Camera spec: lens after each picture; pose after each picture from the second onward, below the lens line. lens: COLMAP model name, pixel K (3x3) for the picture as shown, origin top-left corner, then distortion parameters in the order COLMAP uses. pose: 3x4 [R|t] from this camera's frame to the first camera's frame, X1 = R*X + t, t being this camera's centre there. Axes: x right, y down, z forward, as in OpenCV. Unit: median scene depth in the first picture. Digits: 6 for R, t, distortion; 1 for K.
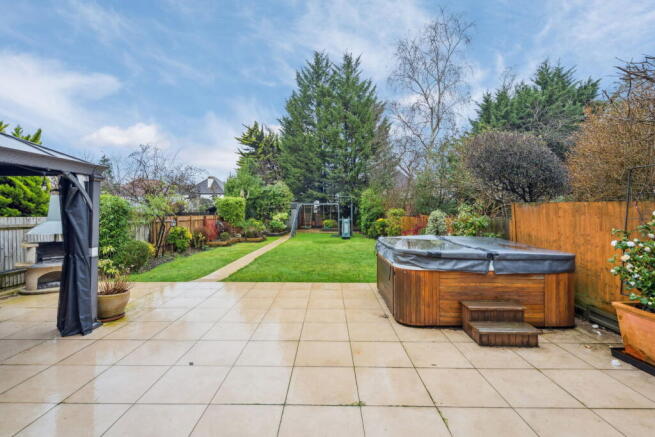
lens RADIAL K [[304.3, 0, 333.9], [0, 304.3, 216.9], [0, 0, 1]] dist [0.000099, 0.001284]
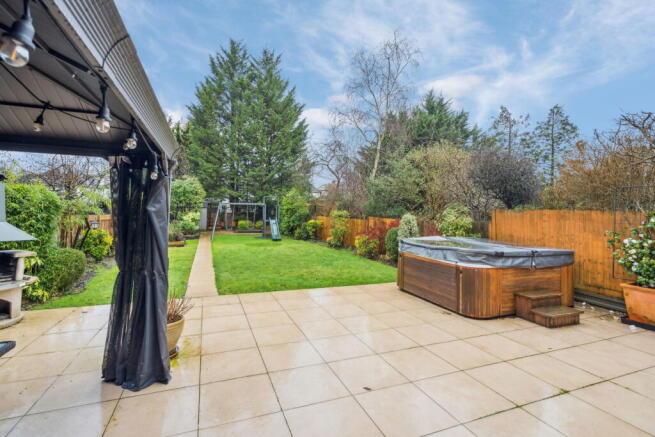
lens RADIAL K [[304.3, 0, 333.3], [0, 304.3, 213.9], [0, 0, 1]] dist [0.000099, 0.001284]
pose [[0.926940, 0.015450, 0.374892, -0.365522], [-0.010757, 0.999835, -0.014608, -0.001336], [-0.375056, 0.009508, 0.926953, 0.093121]]
